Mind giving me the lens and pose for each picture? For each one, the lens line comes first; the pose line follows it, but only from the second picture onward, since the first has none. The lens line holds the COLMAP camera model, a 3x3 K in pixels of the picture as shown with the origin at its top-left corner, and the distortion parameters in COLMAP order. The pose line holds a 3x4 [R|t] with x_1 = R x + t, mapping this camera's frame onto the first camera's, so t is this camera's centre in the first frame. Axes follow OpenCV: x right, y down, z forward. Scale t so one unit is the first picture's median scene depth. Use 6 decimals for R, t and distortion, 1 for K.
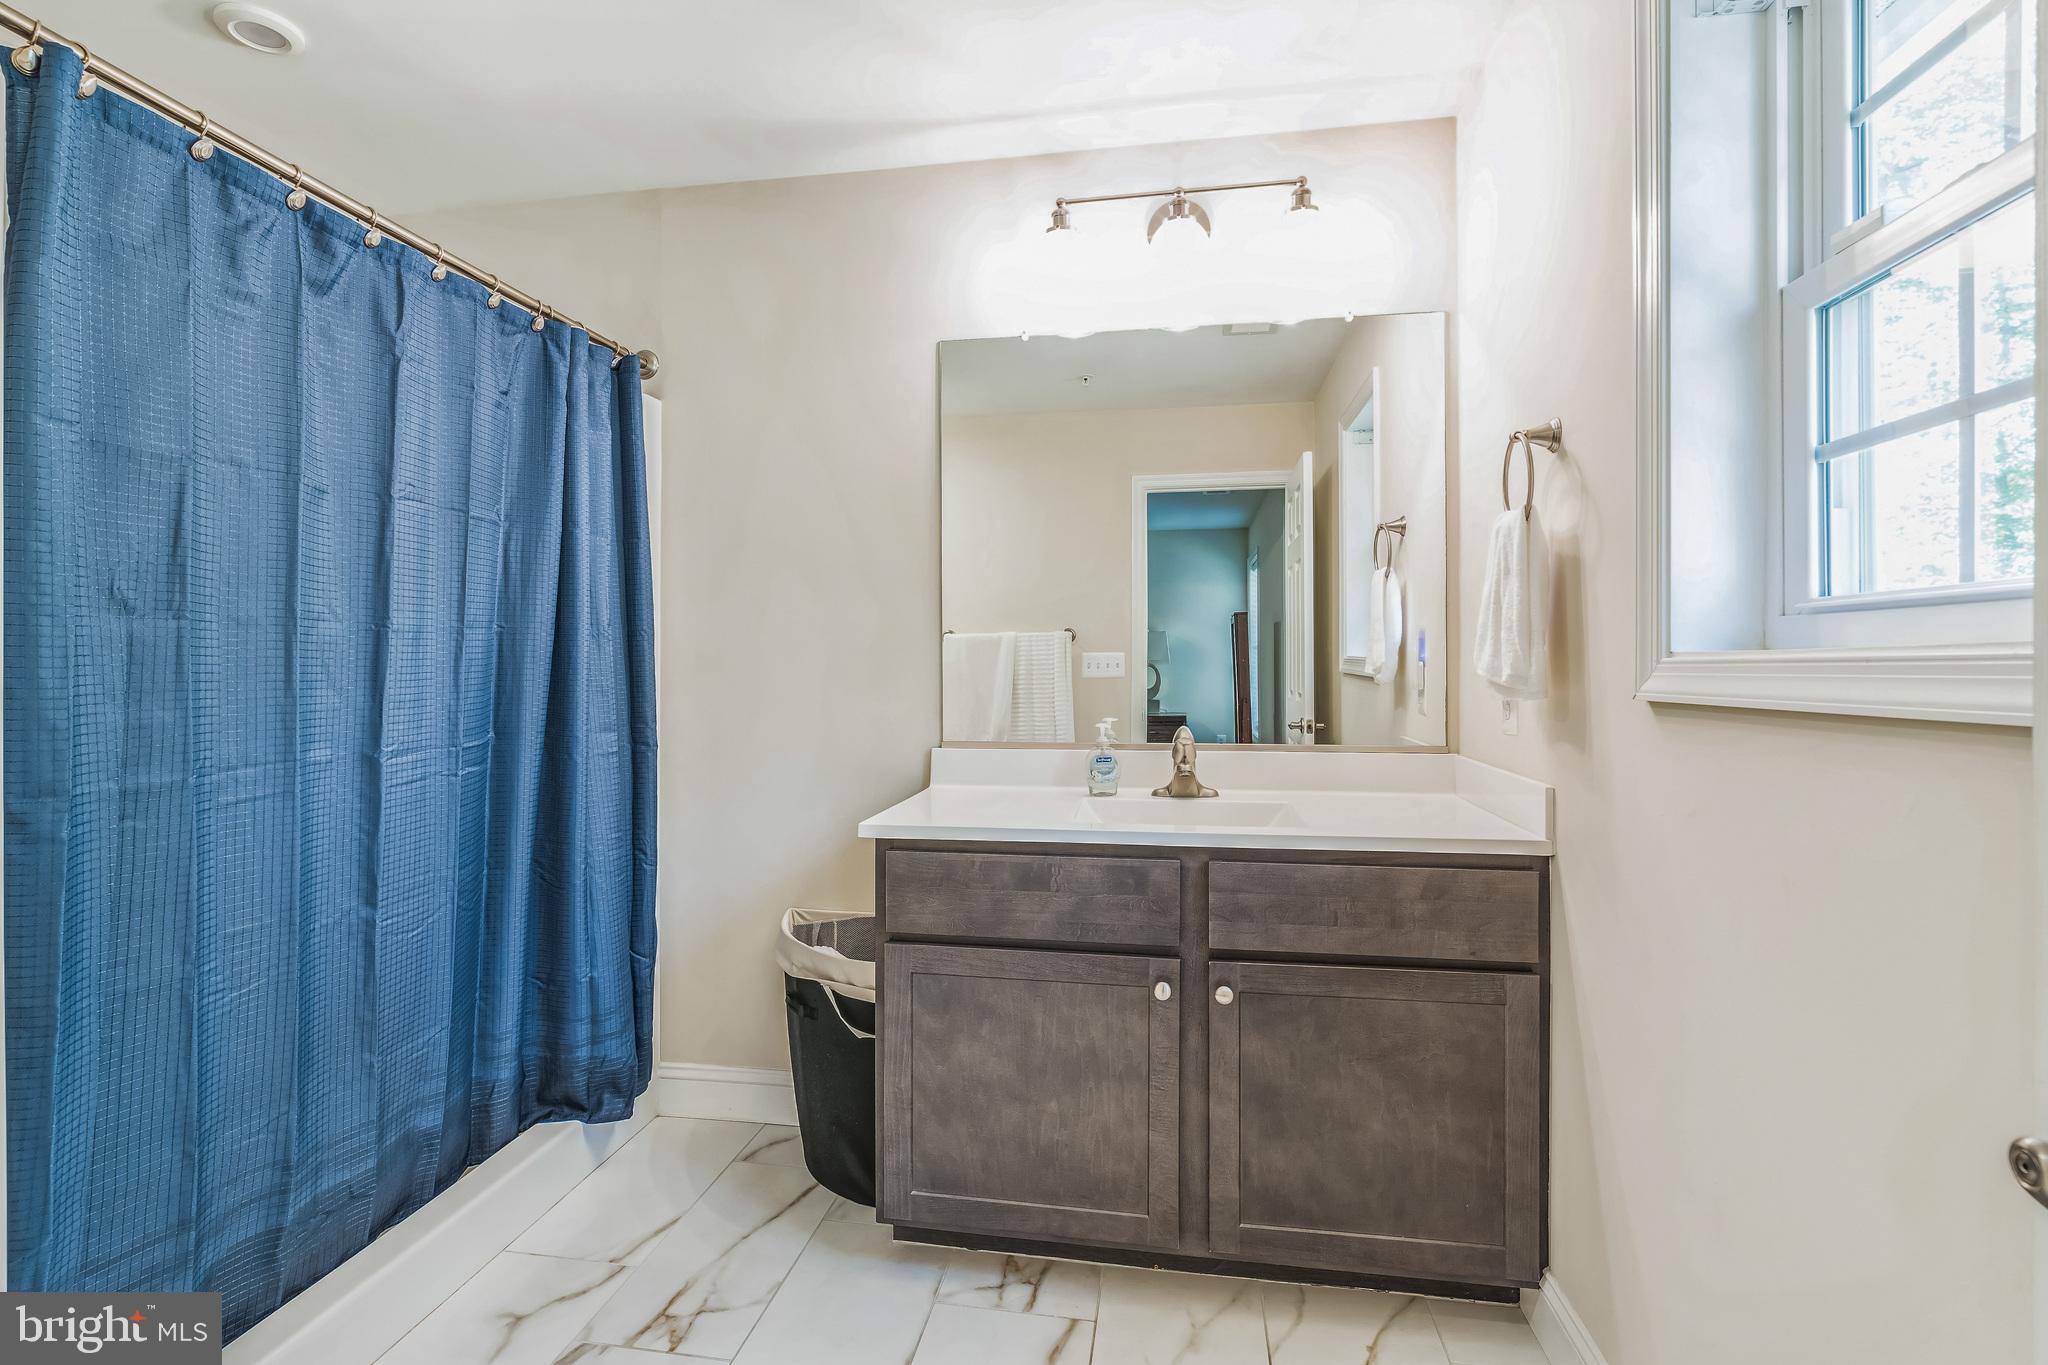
lens RADIAL K [[940.2, 0, 1027.1], [0, 940.2, 675.4], [0, 0, 1]] dist [-0.009638, 0.004342]
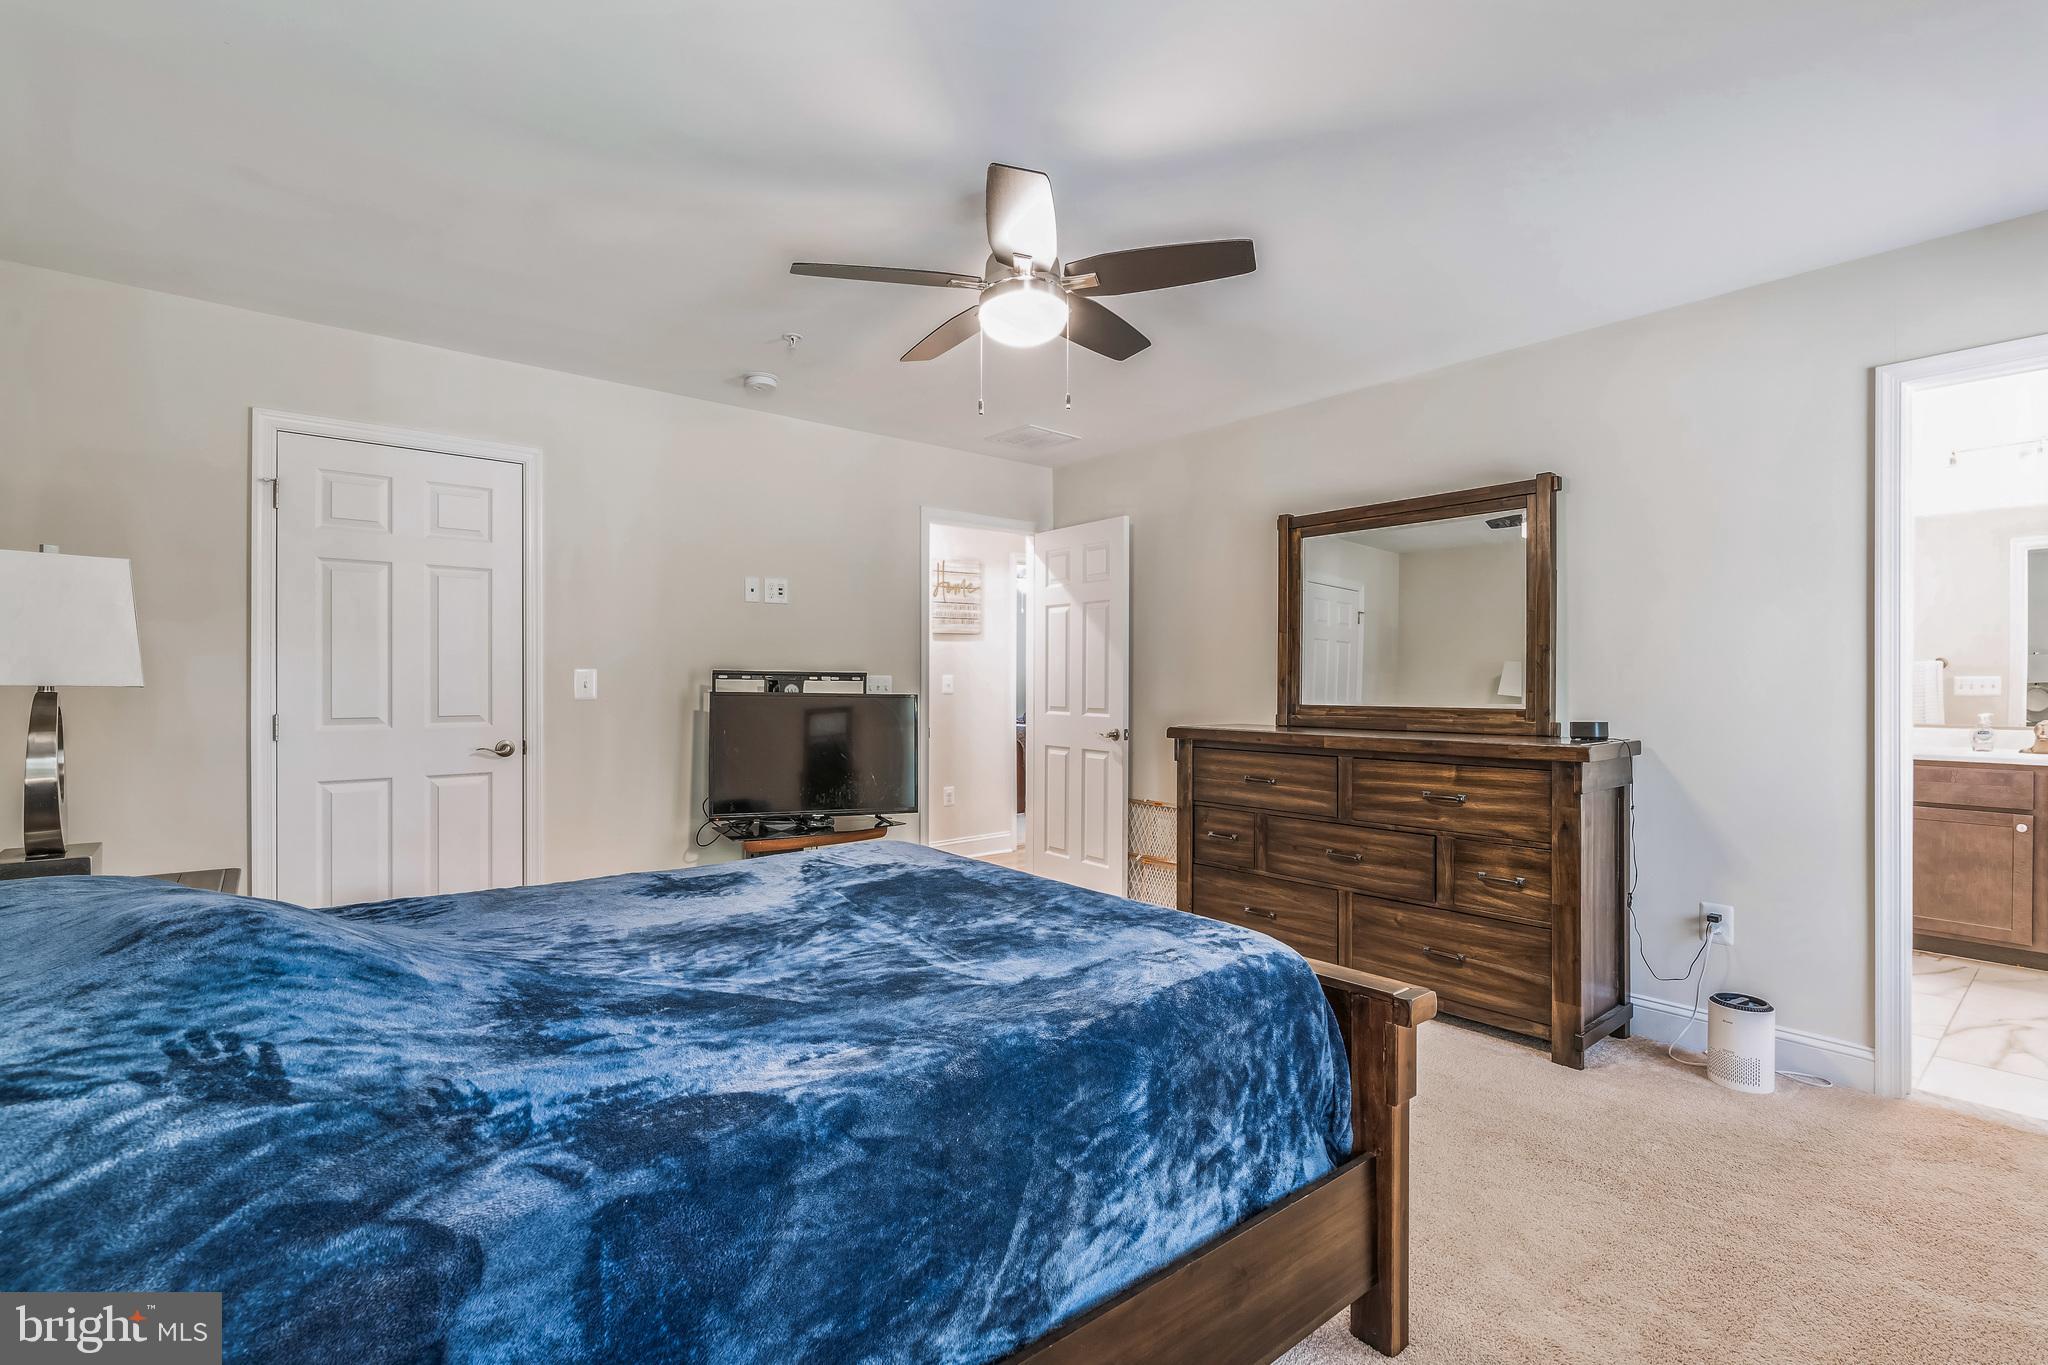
lens RADIAL K [[940.2, 0, 1013.1], [0, 940.2, 680.5], [0, 0, 1]] dist [-0.009638, 0.004342]
pose [[0.756696, 0.005273, -0.653746, -0.217951], [-0.014932, 0.999846, -0.009219, 0.035395], [0.653597, 0.016737, 0.756658, -2.243120]]
